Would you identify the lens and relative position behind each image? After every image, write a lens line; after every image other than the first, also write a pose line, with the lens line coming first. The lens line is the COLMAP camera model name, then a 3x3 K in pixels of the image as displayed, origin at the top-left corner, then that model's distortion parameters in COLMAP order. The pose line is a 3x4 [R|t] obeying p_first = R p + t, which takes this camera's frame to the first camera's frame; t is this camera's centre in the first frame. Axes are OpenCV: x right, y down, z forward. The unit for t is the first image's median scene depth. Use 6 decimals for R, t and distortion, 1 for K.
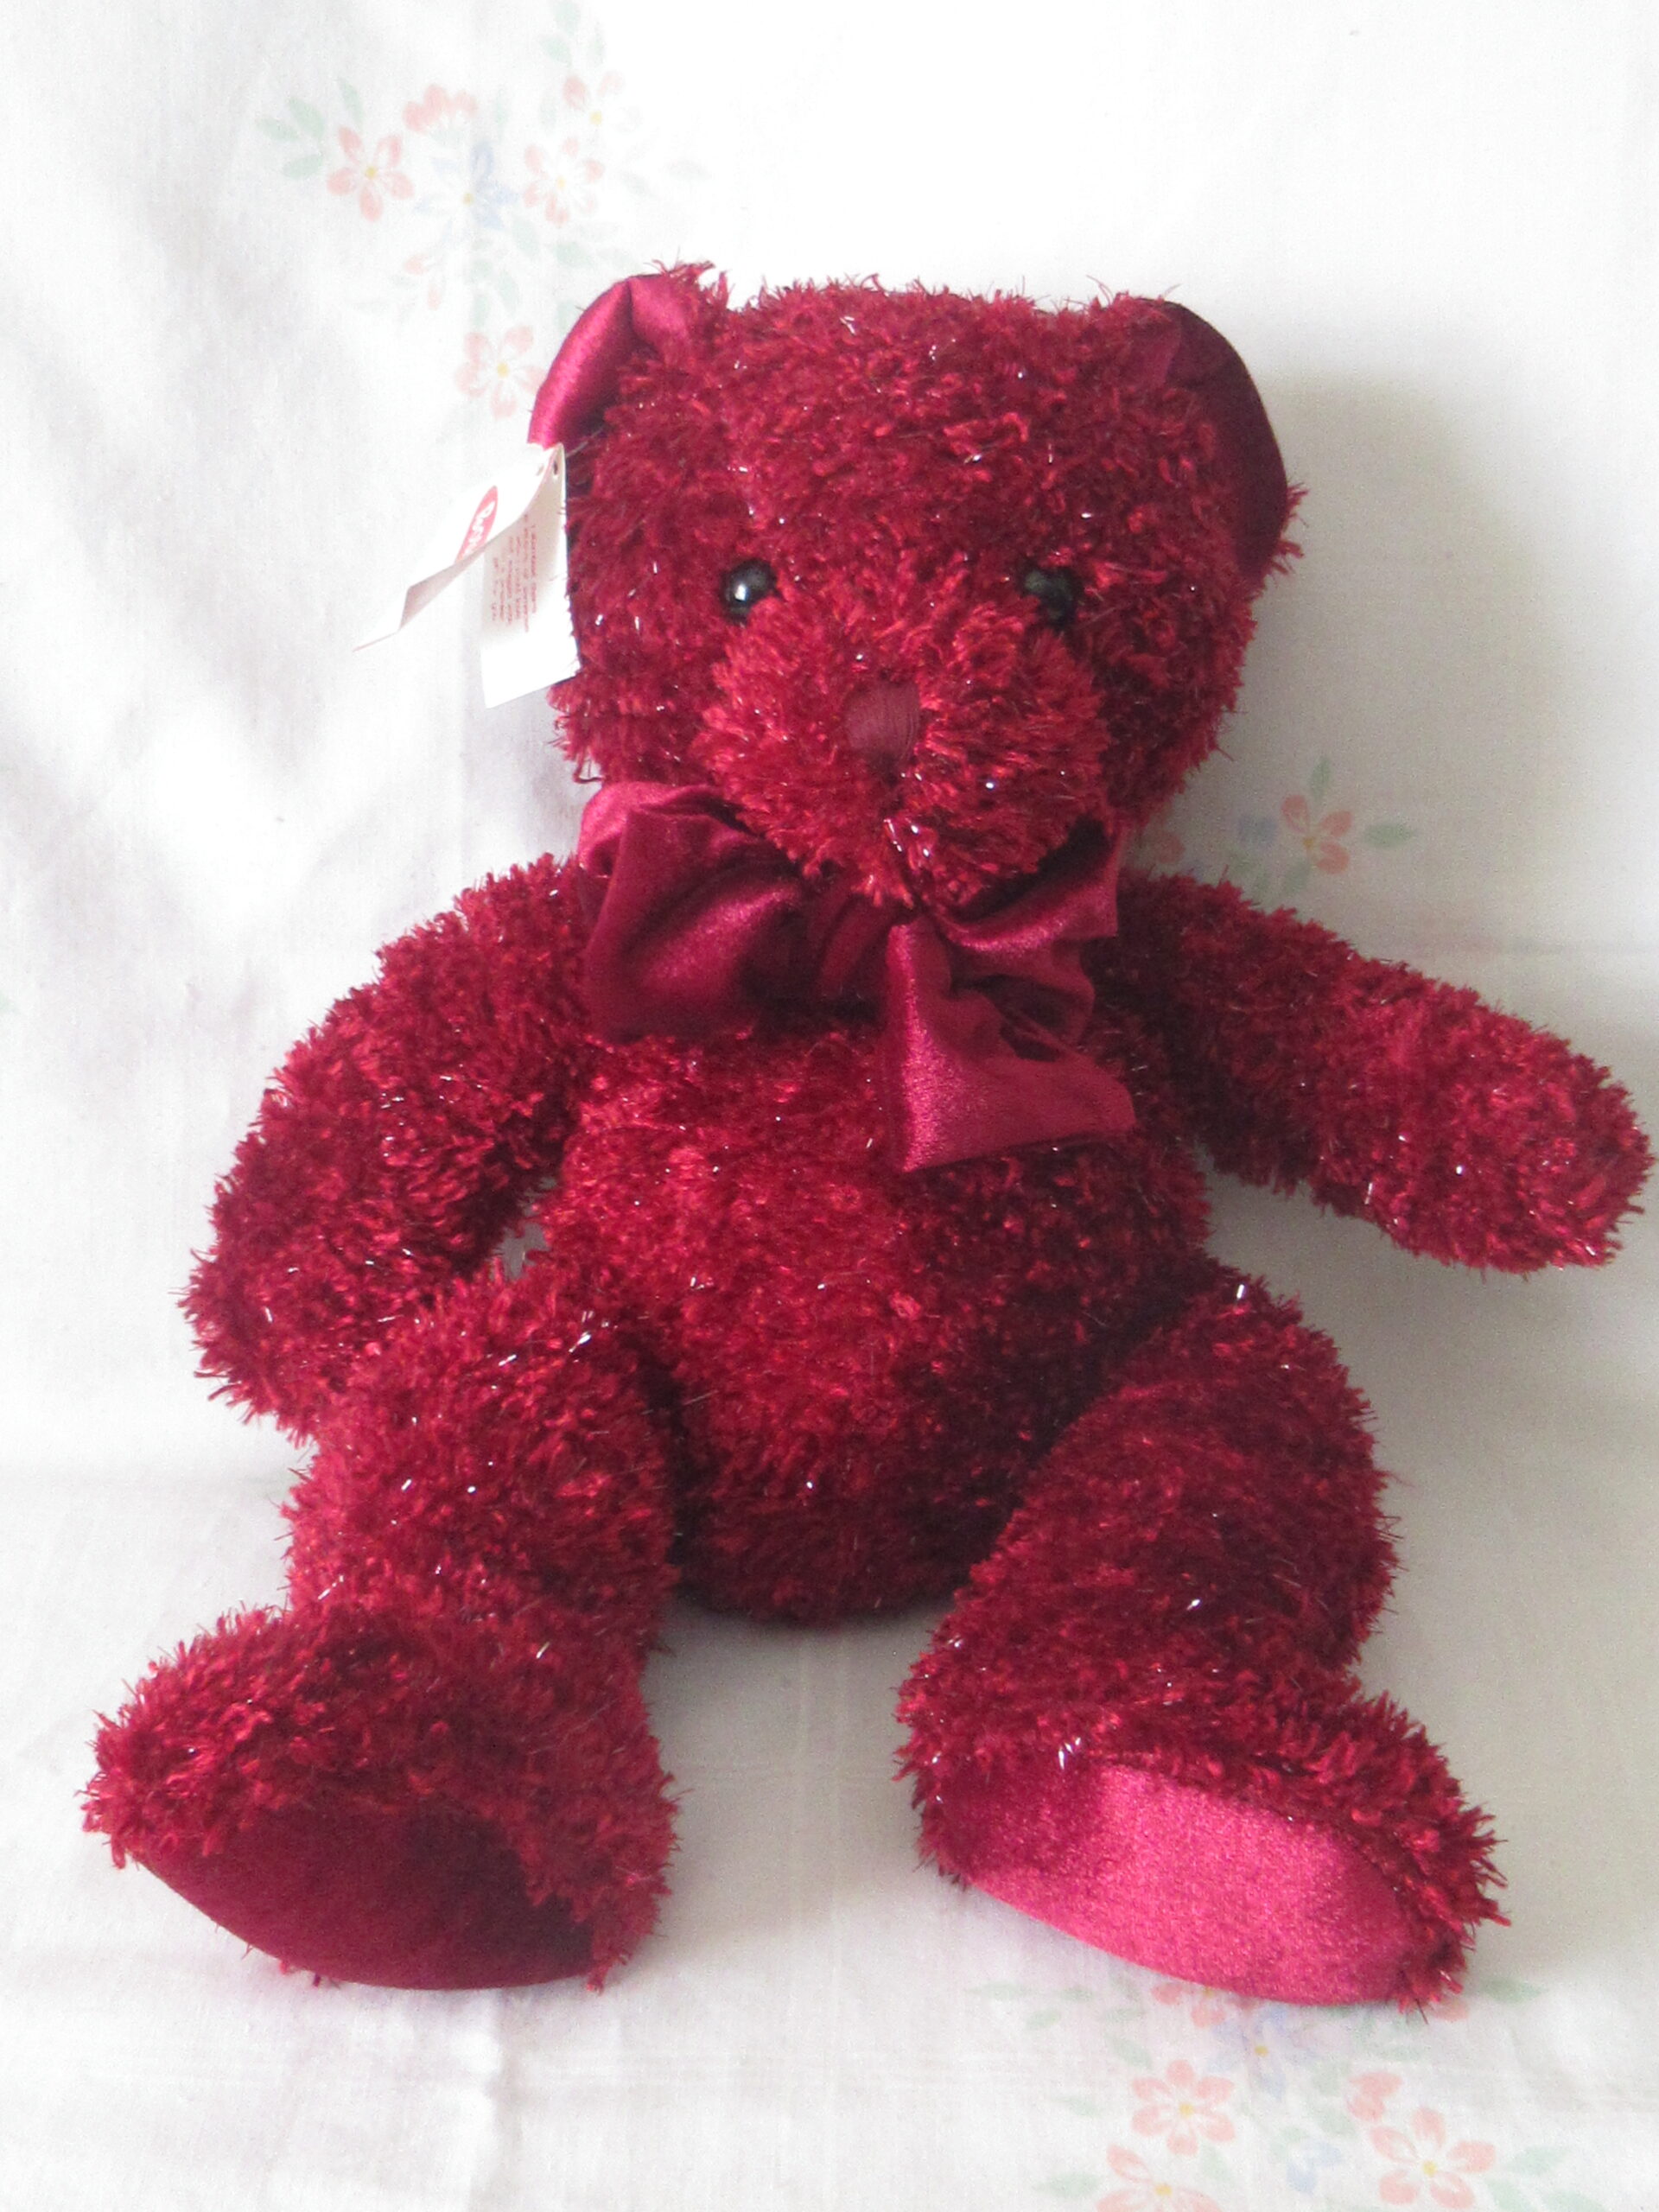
lens RADIAL K [[3113.0, 0, 831.4], [0, 3113.0, 1035.9], [0, 0, 1]] dist [0.002007, -0.037531]
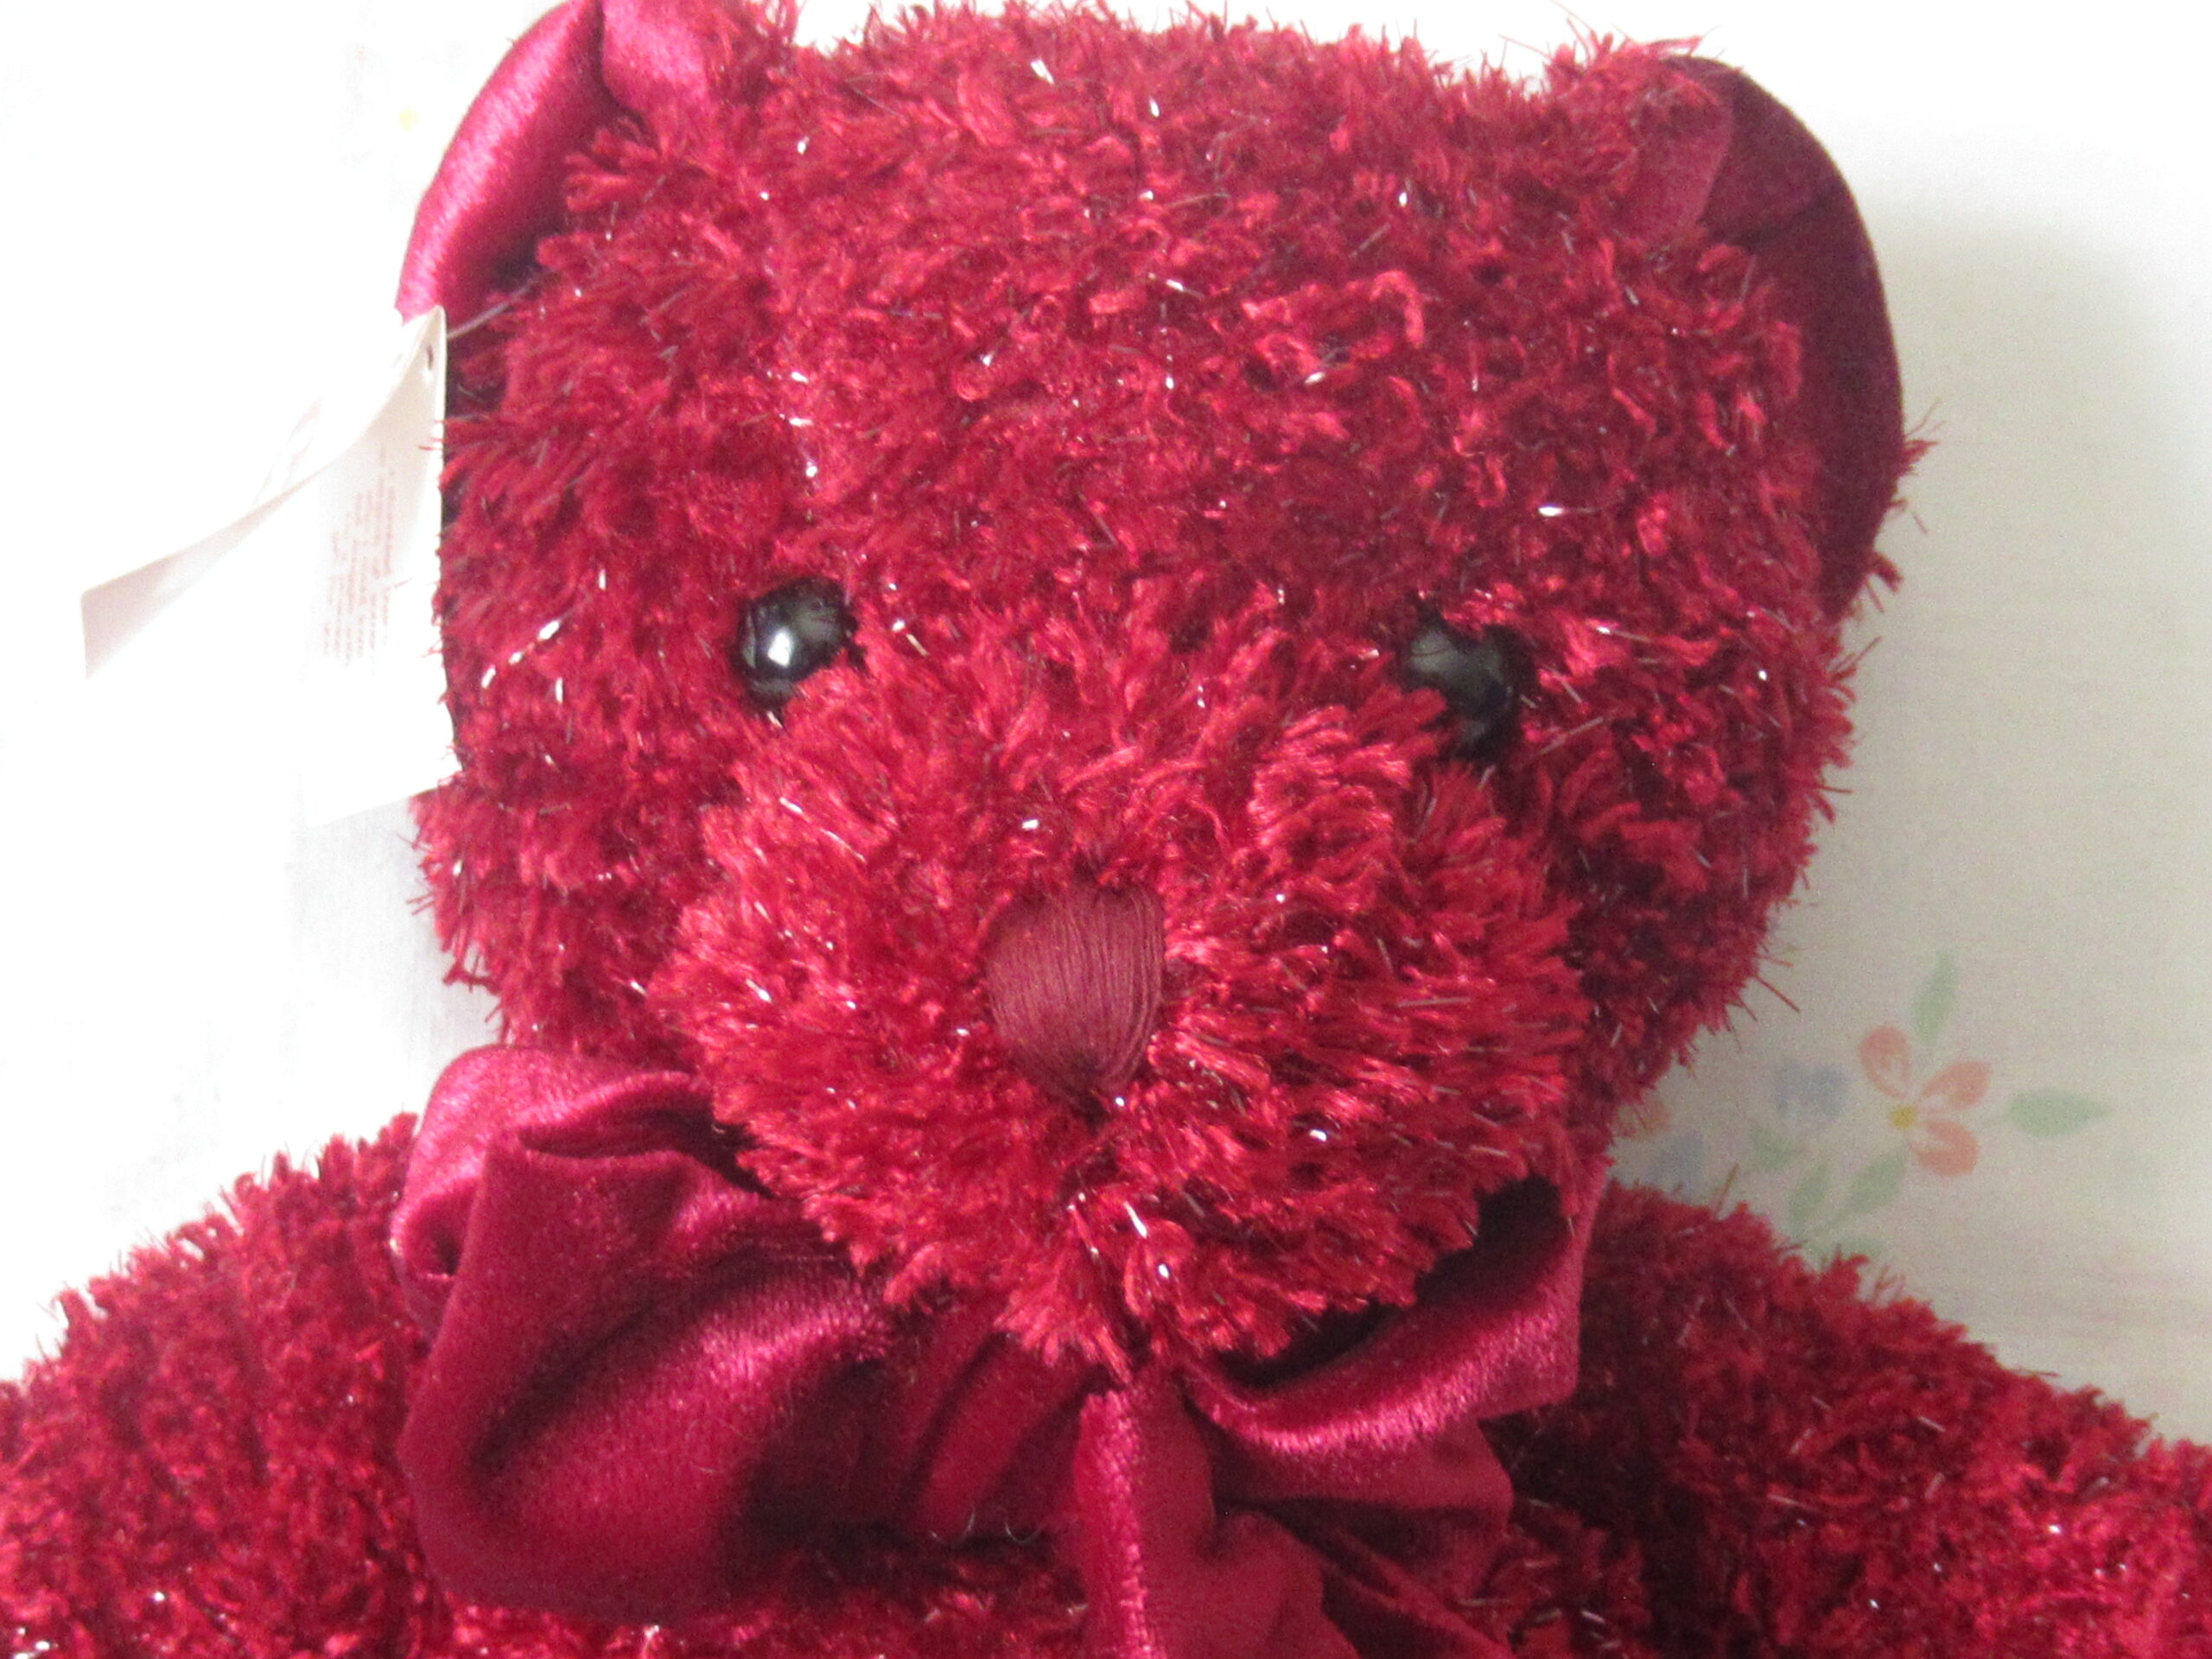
lens RADIAL K [[3113.0, 0, 1106.0], [0, 3113.0, 829.5], [0, 0, 1]] dist [0.002007, -0.037531]
pose [[0.998991, 0.040696, 0.018985, 0.011217], [-0.040081, 0.998694, -0.031683, -0.104531], [-0.020249, 0.030890, 0.999318, 0.551958]]
